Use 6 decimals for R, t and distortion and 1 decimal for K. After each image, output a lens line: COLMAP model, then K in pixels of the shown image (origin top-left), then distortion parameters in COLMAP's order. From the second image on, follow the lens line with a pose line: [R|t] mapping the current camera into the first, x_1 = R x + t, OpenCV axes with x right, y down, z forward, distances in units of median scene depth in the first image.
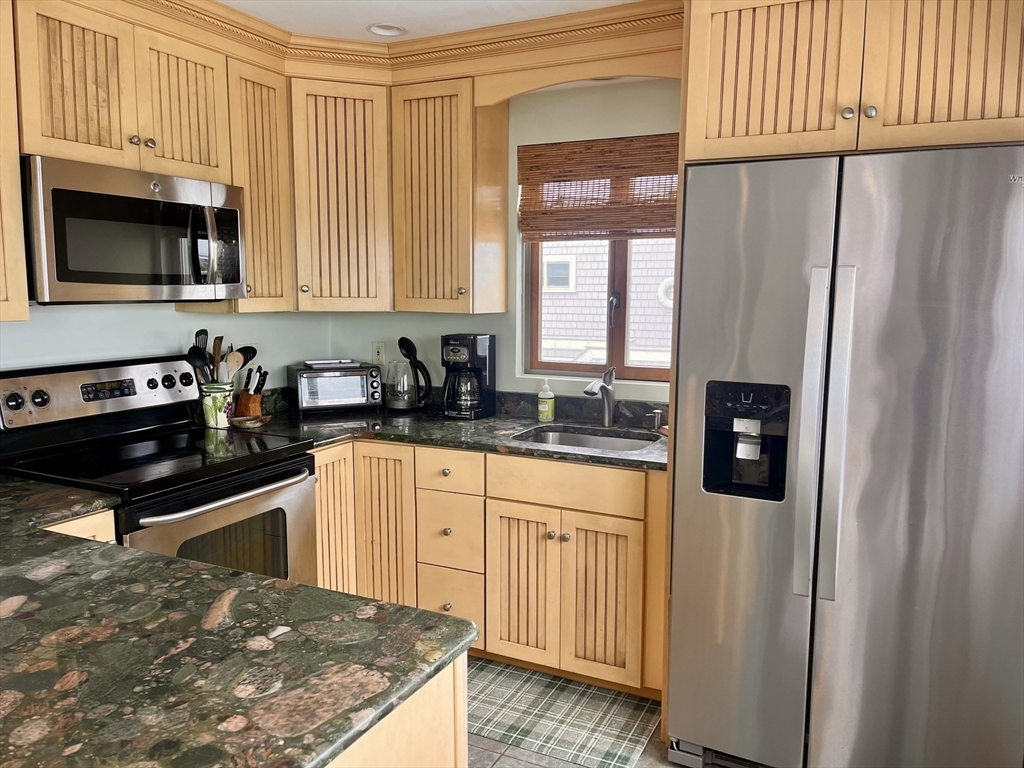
lens RADIAL K [[801.3, 0, 511.2], [0, 801.3, 359.4], [0, 0, 1]] dist [0.275844, -0.000275]
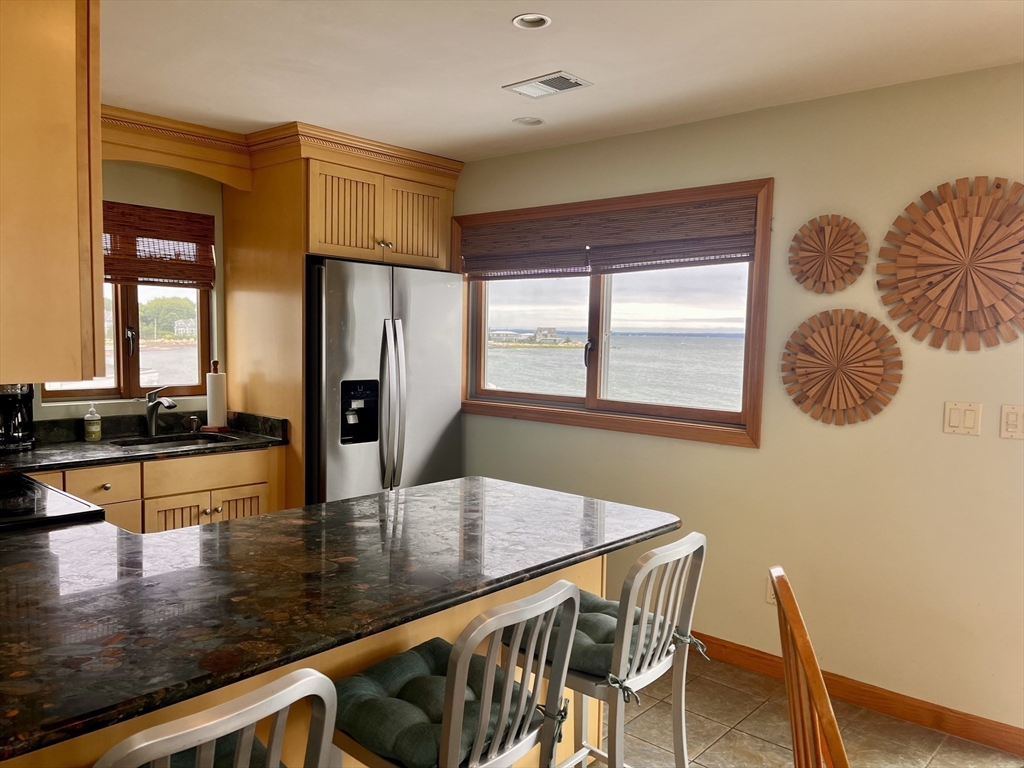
lens RADIAL K [[776.1, 0, 512.0], [0, 776.1, 384.0], [0, 0, 1]] dist [-0.007590, -0.010079]
pose [[0.268807, -0.055678, 0.961583, -0.952692], [0.070929, 0.996762, 0.037887, -0.002442], [-0.960579, 0.058020, 0.271886, 0.159078]]
